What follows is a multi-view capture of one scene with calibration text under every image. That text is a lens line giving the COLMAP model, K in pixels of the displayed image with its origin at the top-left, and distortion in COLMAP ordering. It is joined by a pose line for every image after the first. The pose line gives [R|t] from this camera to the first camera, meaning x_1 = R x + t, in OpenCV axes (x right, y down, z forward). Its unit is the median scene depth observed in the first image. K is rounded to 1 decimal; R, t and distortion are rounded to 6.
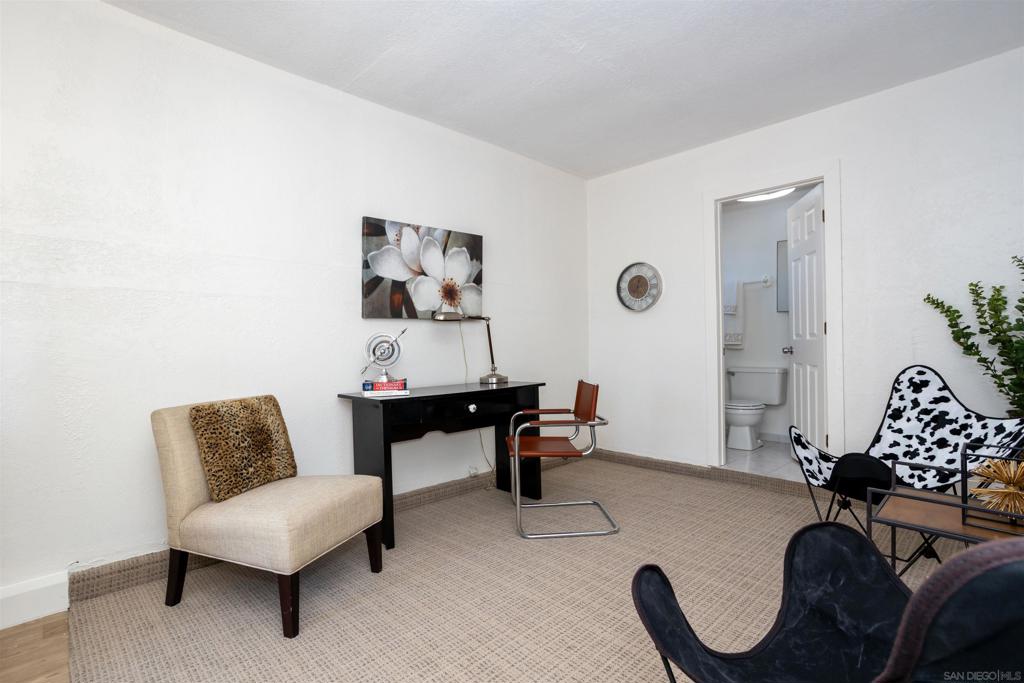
lens RADIAL K [[496.2, 0, 506.9], [0, 496.2, 343.2], [0, 0, 1]] dist [-0.000226, 0.003426]
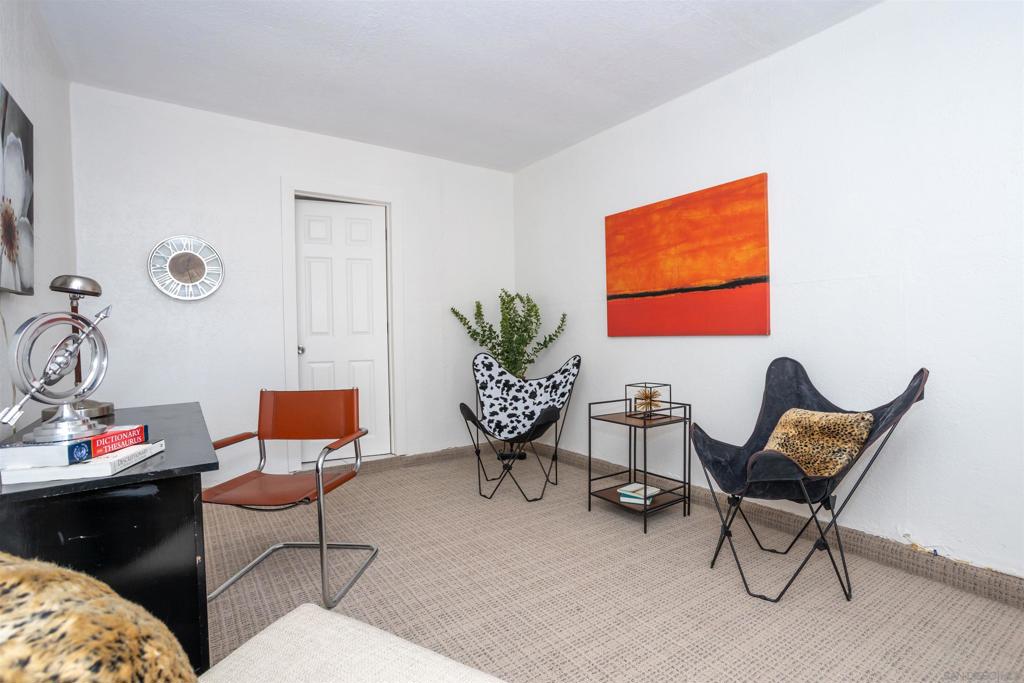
lens RADIAL K [[496.2, 0, 508.8], [0, 496.2, 337.6], [0, 0, 1]] dist [-0.000226, 0.003426]
pose [[0.165055, 0.002405, 0.986281, -0.678317], [0.014114, 0.999889, -0.004801, 0.005238], [-0.986183, 0.014713, 0.165002, 0.671724]]
